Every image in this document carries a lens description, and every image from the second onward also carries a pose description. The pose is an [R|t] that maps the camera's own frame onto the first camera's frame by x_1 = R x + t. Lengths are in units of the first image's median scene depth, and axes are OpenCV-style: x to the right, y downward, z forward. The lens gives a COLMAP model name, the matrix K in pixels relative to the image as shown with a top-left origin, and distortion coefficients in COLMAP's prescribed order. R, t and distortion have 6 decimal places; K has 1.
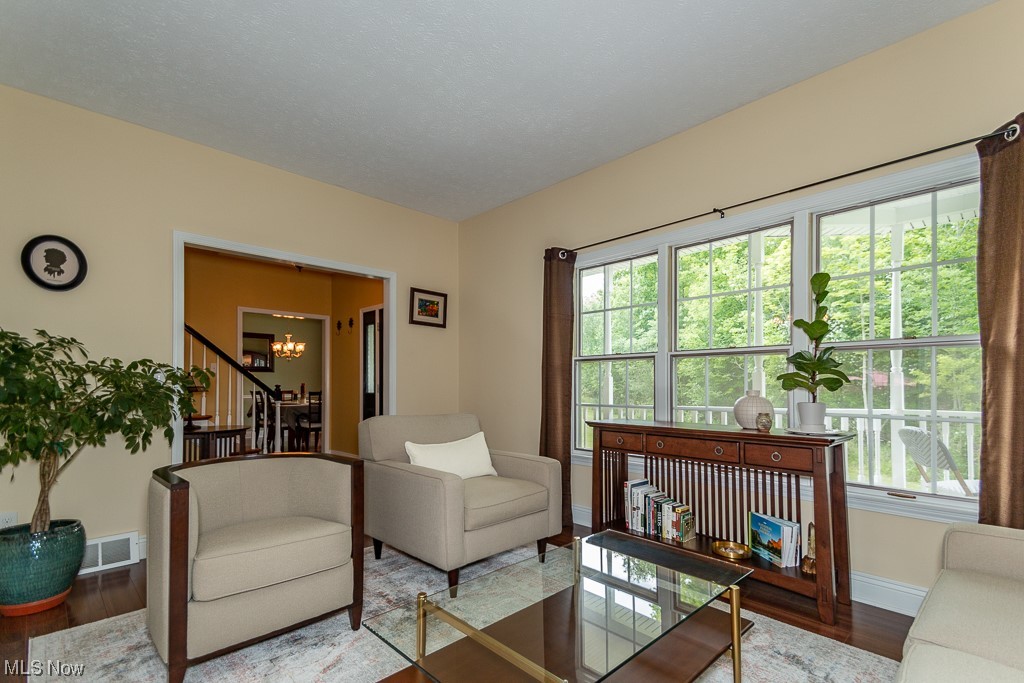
lens RADIAL K [[467.8, 0, 515.8], [0, 467.8, 378.6], [0, 0, 1]] dist [0.016950, -0.002947]
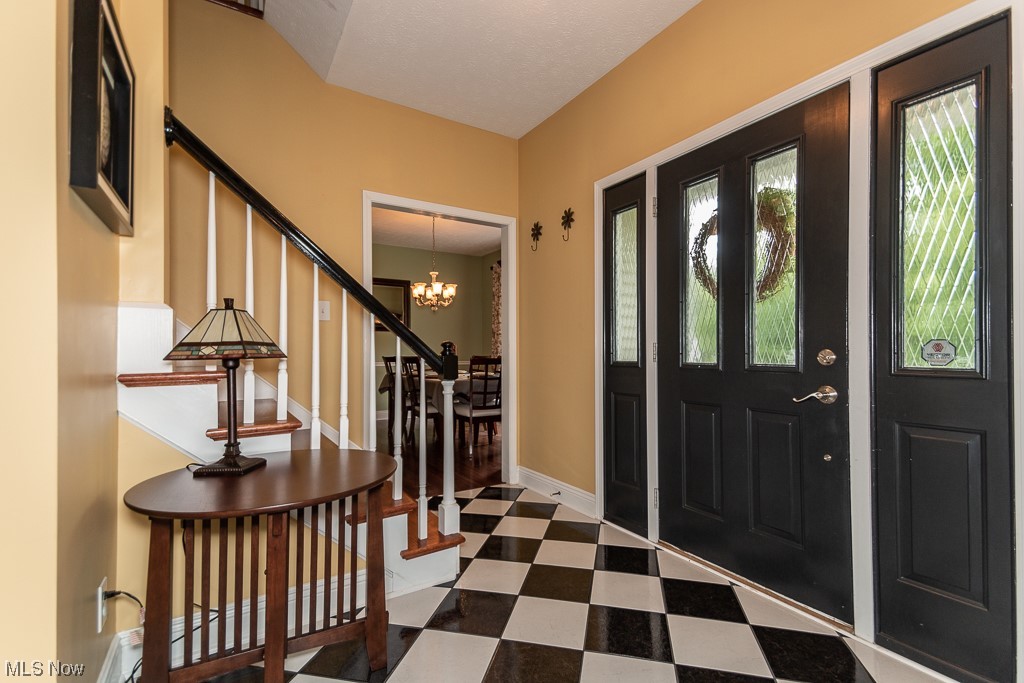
lens RADIAL K [[467.8, 0, 511.2], [0, 467.8, 345.7], [0, 0, 1]] dist [0.016950, -0.002947]
pose [[0.972032, -0.001708, -0.234843, -0.246467], [0.002007, 0.999997, 0.001034, 0.011567], [0.234841, -0.001476, 0.972033, 0.423069]]
